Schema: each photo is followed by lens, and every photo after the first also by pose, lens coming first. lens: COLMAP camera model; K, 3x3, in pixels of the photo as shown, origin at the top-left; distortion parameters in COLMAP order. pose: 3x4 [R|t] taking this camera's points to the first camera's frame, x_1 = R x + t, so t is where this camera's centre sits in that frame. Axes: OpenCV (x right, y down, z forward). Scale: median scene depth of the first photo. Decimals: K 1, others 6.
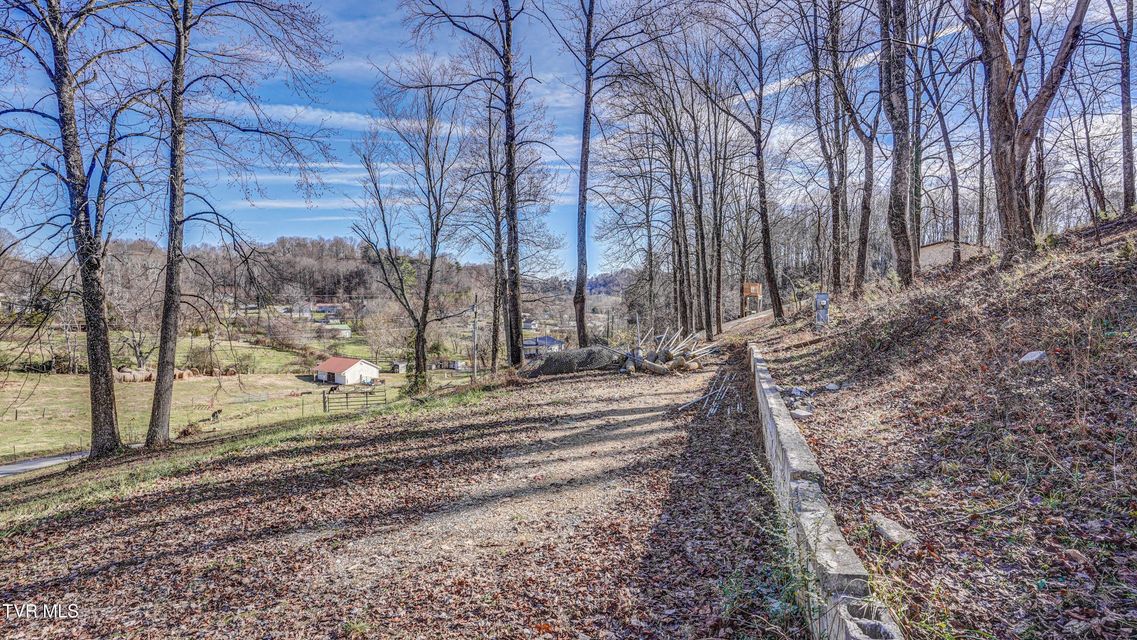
lens RADIAL K [[618.2, 0, 564.3], [0, 618.2, 317.9], [0, 0, 1]] dist [-0.001791, 0.005528]
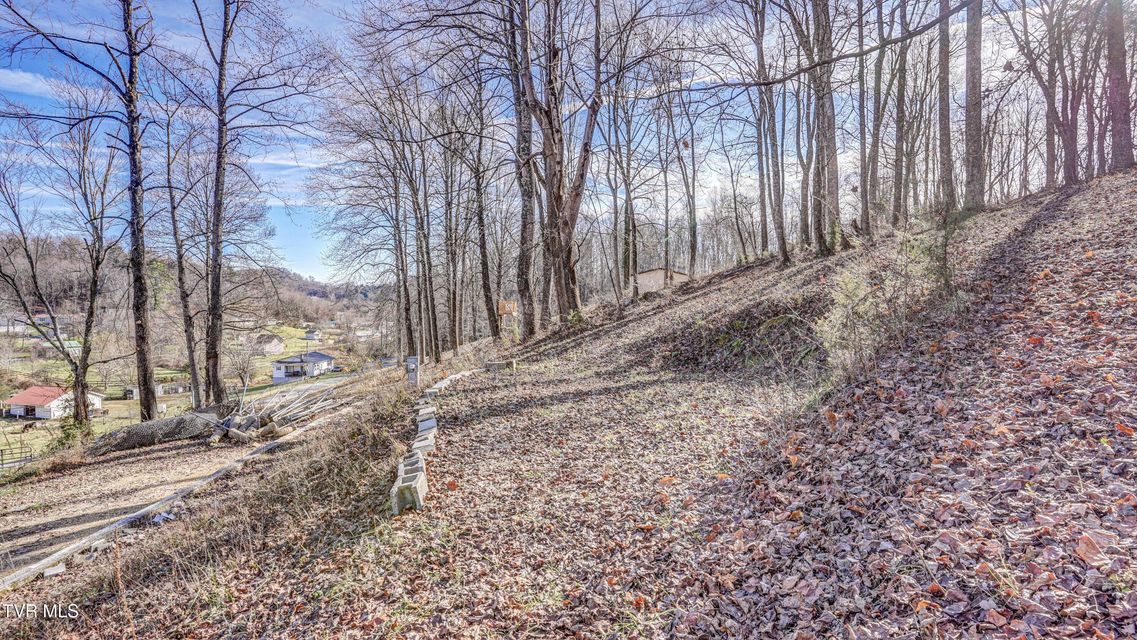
lens RADIAL K [[618.2, 0, 571.5], [0, 618.2, 323.9], [0, 0, 1]] dist [-0.001791, 0.005528]
pose [[0.955807, -0.015404, 0.293592, 0.263518], [0.012029, 0.999839, 0.013298, -0.079532], [-0.293750, -0.009179, 0.955838, -0.094391]]
